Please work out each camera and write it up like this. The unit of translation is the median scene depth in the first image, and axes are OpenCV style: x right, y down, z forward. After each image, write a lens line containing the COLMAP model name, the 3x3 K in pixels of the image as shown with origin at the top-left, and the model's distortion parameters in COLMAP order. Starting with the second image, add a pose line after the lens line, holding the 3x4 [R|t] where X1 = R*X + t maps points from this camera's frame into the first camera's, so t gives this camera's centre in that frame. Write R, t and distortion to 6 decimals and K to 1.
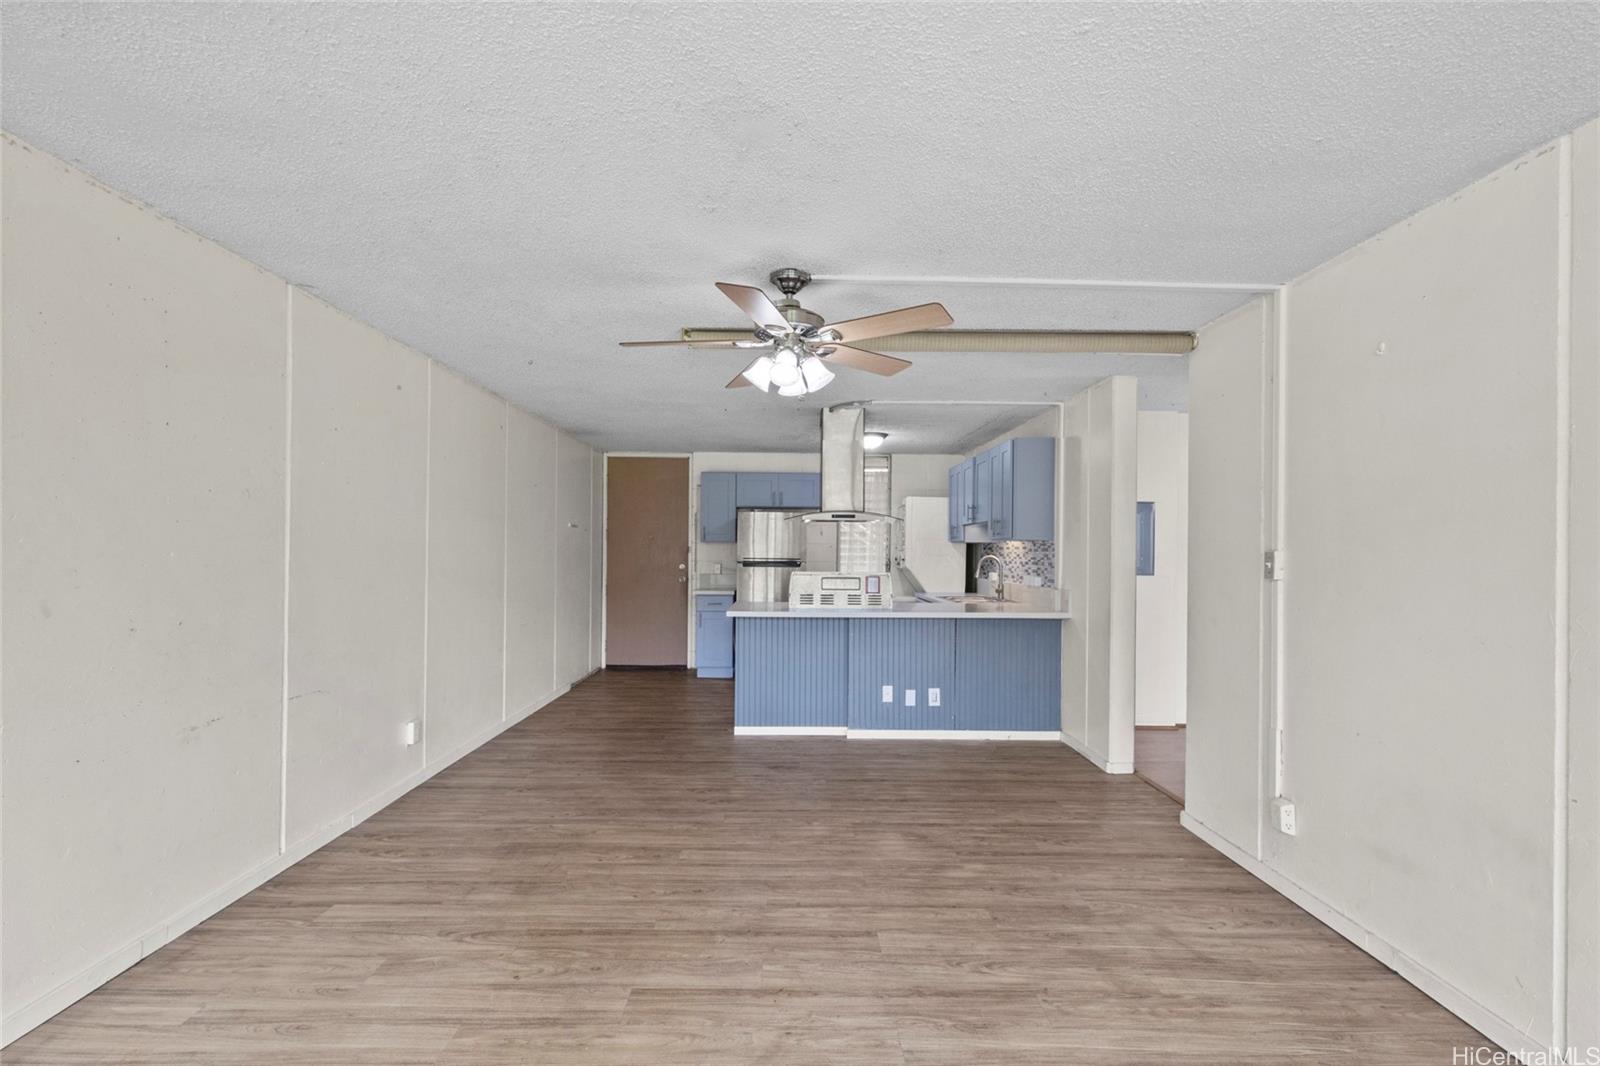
lens RADIAL K [[760.1, 0, 789.1], [0, 760.1, 553.1], [0, 0, 1]] dist [0.005136, 0.003063]
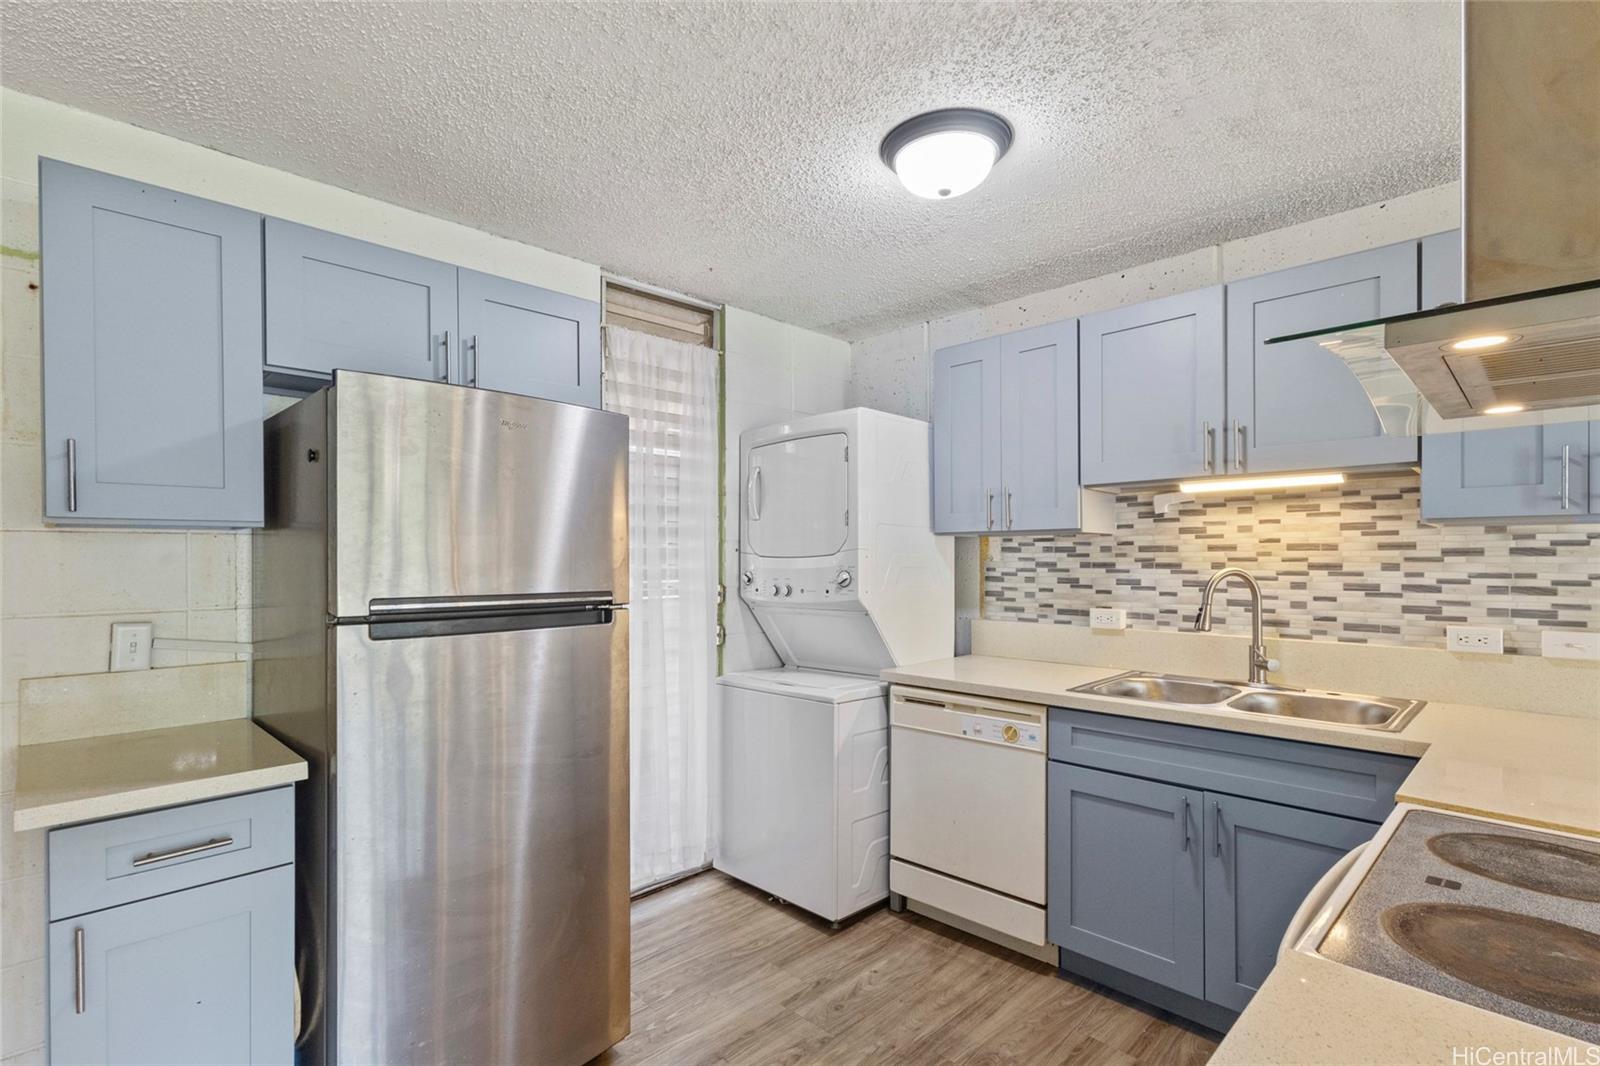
lens RADIAL K [[760.1, 0, 785.3], [0, 760.1, 564.7], [0, 0, 1]] dist [0.005136, 0.003063]
pose [[0.715011, -0.015528, 0.698940, -0.272111], [0.010492, 0.999879, 0.011481, -0.009318], [-0.699034, -0.000876, 0.715088, 1.693171]]
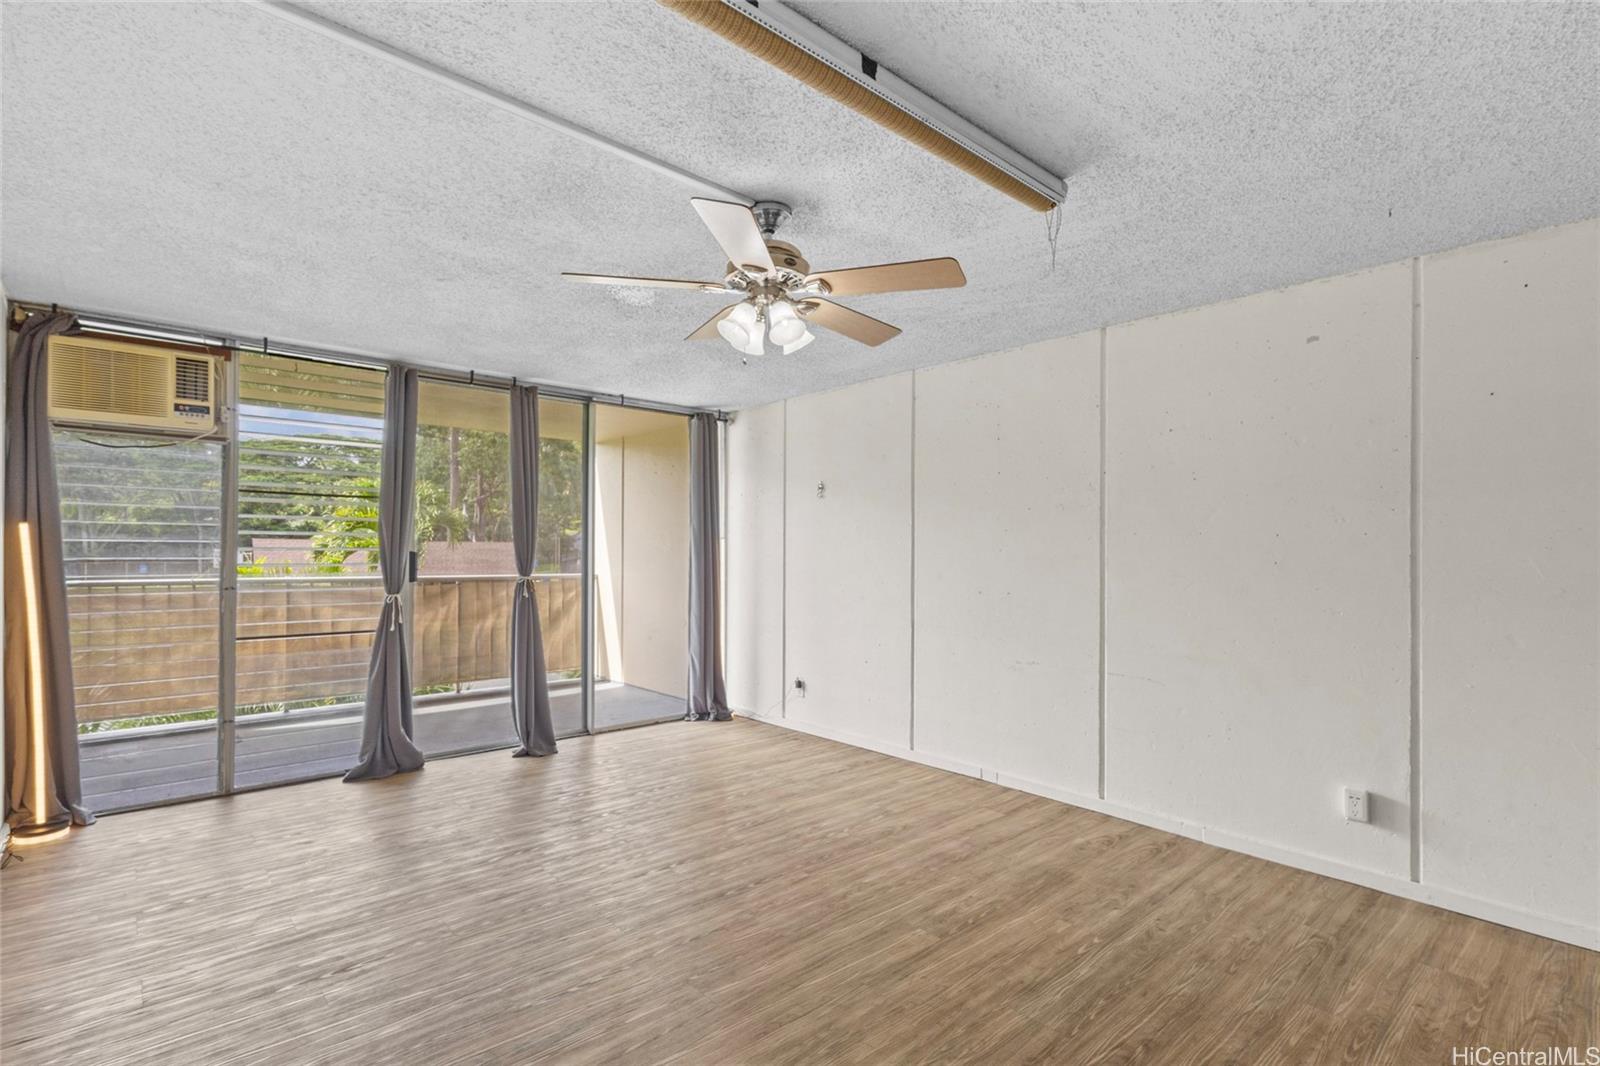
lens RADIAL K [[760.1, 0, 793.1], [0, 760.1, 540.3], [0, 0, 1]] dist [0.005136, 0.003063]
pose [[-0.745838, -0.025651, -0.665633, 0.459520], [-0.020057, 0.999670, -0.016050, 0.011390], [0.665825, 0.001380, -0.746107, 1.405713]]
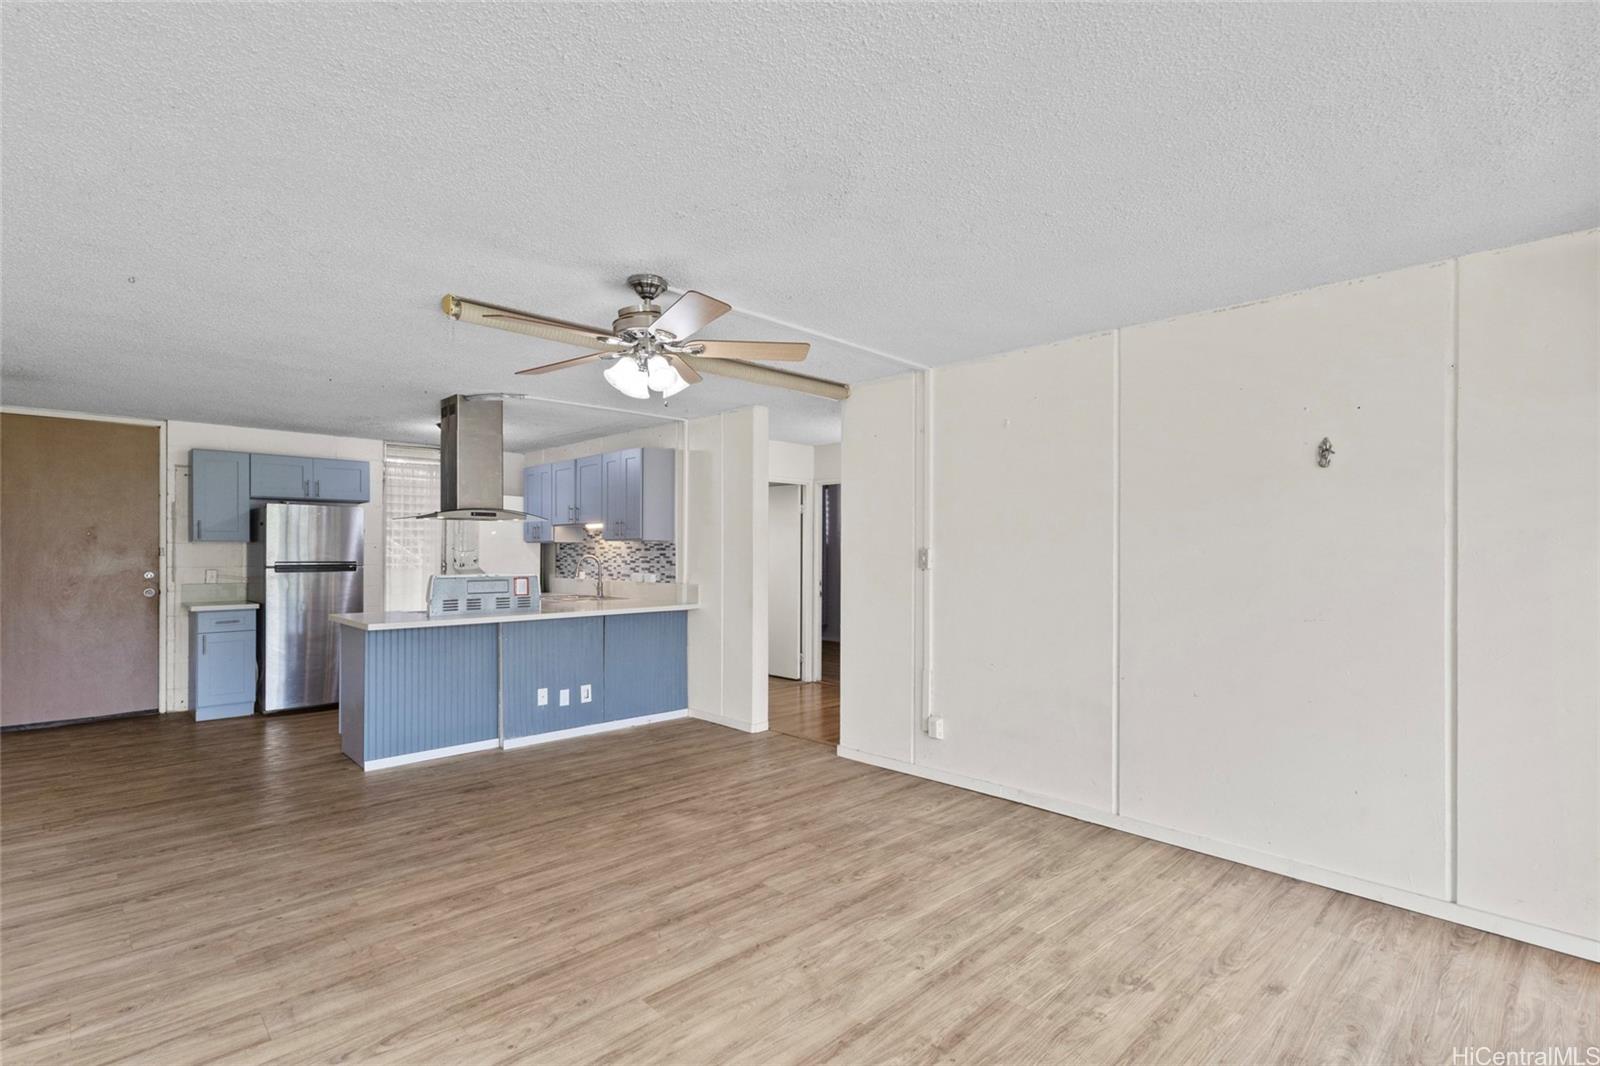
lens RADIAL K [[760.1, 0, 792.6], [0, 760.1, 558.4], [0, 0, 1]] dist [0.005136, 0.003063]
pose [[0.723263, -0.012688, 0.690456, -0.481439], [0.007949, 0.999918, 0.010048, -0.000899], [-0.690527, -0.001779, 0.723304, 0.106415]]
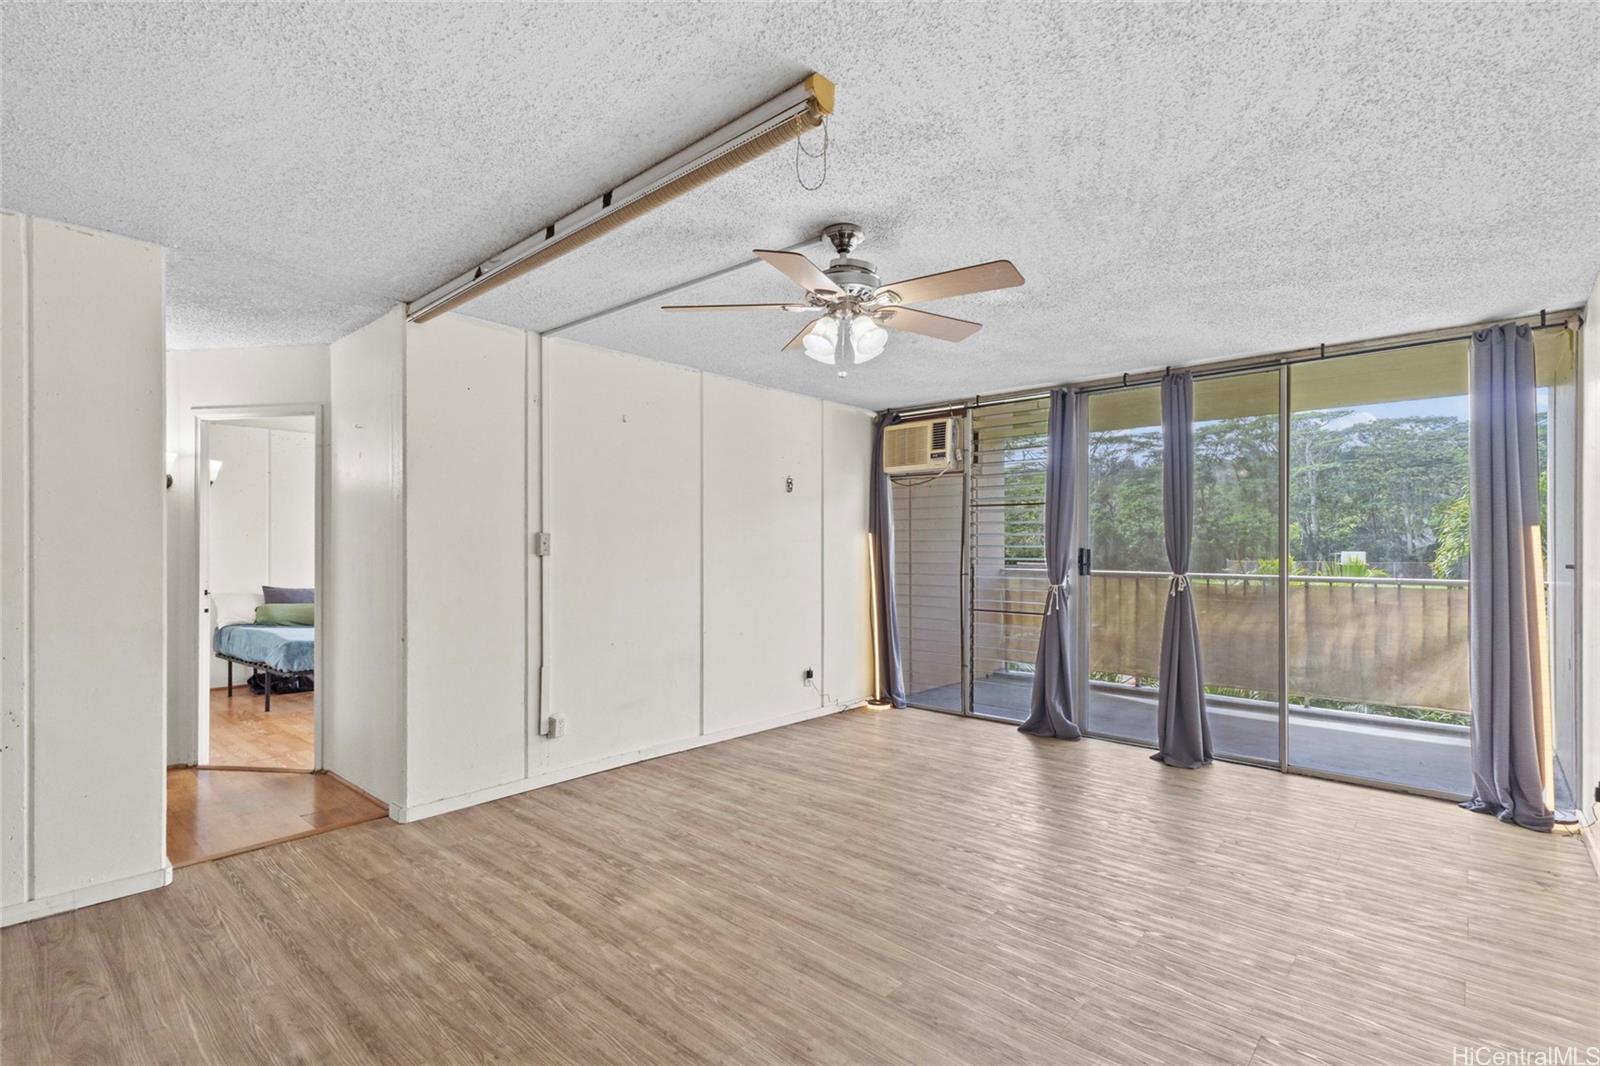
lens RADIAL K [[760.1, 0, 784.8], [0, 760.1, 542.9], [0, 0, 1]] dist [0.005136, 0.003063]
pose [[-0.734241, -0.008553, 0.678835, -0.493161], [-0.003647, 0.999956, 0.008654, 0.001496], [-0.678879, 0.003878, -0.734240, 1.468661]]
